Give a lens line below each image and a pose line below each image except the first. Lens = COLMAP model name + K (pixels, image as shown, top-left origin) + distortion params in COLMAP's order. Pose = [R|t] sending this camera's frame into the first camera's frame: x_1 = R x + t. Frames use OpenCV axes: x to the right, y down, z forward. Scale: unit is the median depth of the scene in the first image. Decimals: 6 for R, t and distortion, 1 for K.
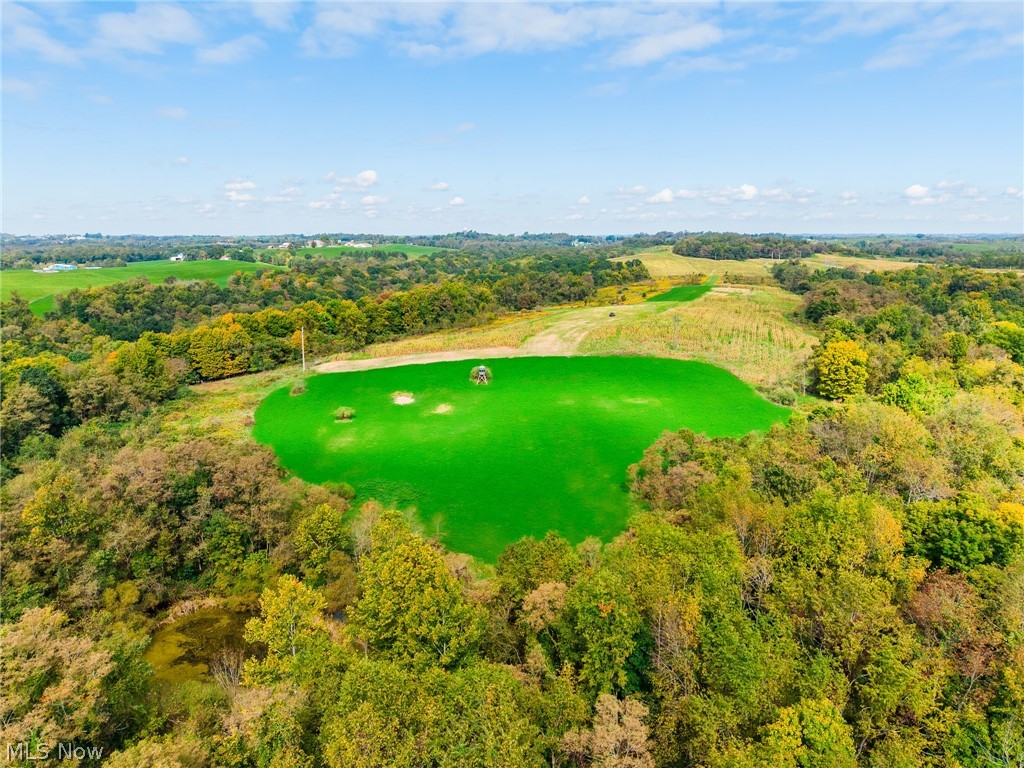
lens RADIAL K [[685.0, 0, 510.2], [0, 685.0, 386.5], [0, 0, 1]] dist [0.011073, -0.008088]
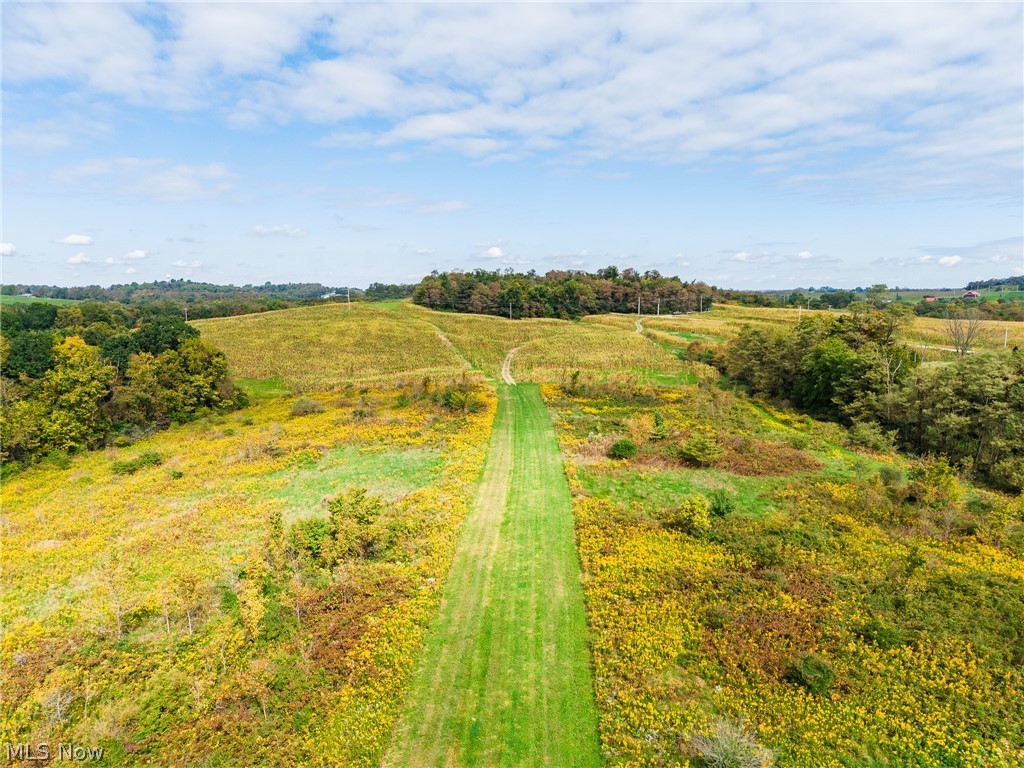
lens RADIAL K [[685.0, 0, 502.8], [0, 685.0, 377.0], [0, 0, 1]] dist [0.011073, -0.008088]
pose [[0.957820, -0.036308, 0.285065, 0.176551], [0.063063, 0.994362, -0.085243, -0.114265], [-0.280363, 0.099625, 0.954710, 0.612502]]
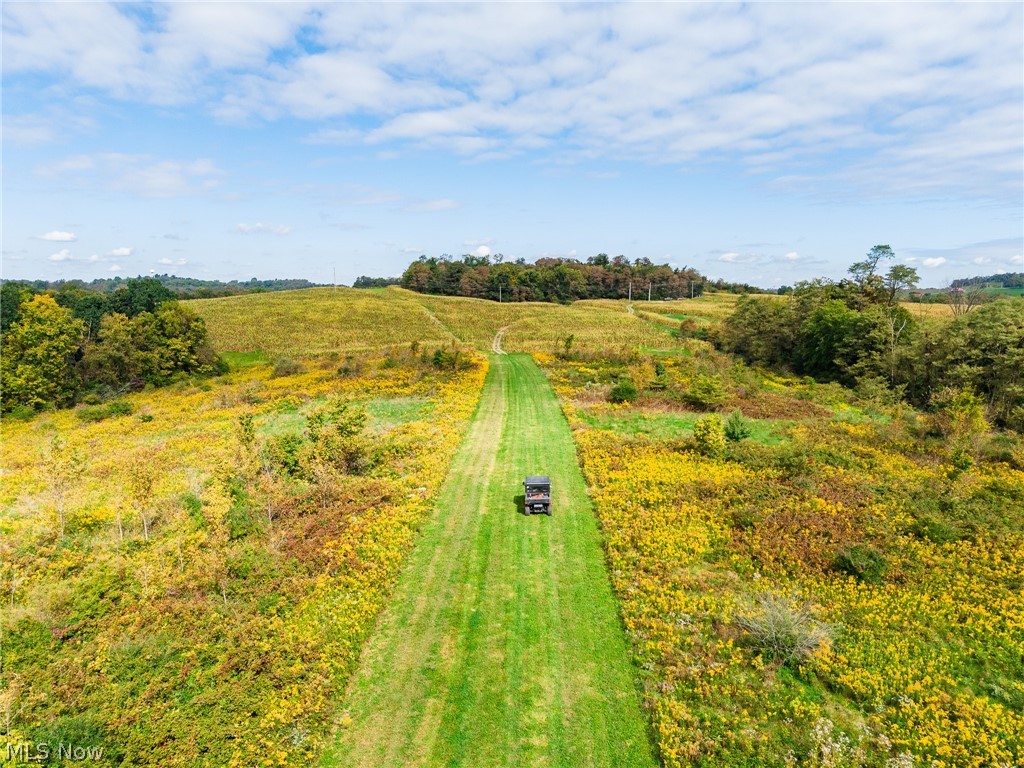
lens RADIAL K [[685.0, 0, 505.6], [0, 685.0, 381.1], [0, 0, 1]] dist [0.011073, -0.008088]
pose [[0.951417, -0.030576, 0.306384, 0.177020], [0.056154, 0.995600, -0.075019, -0.107248], [-0.302742, 0.088579, 0.948947, 0.618754]]
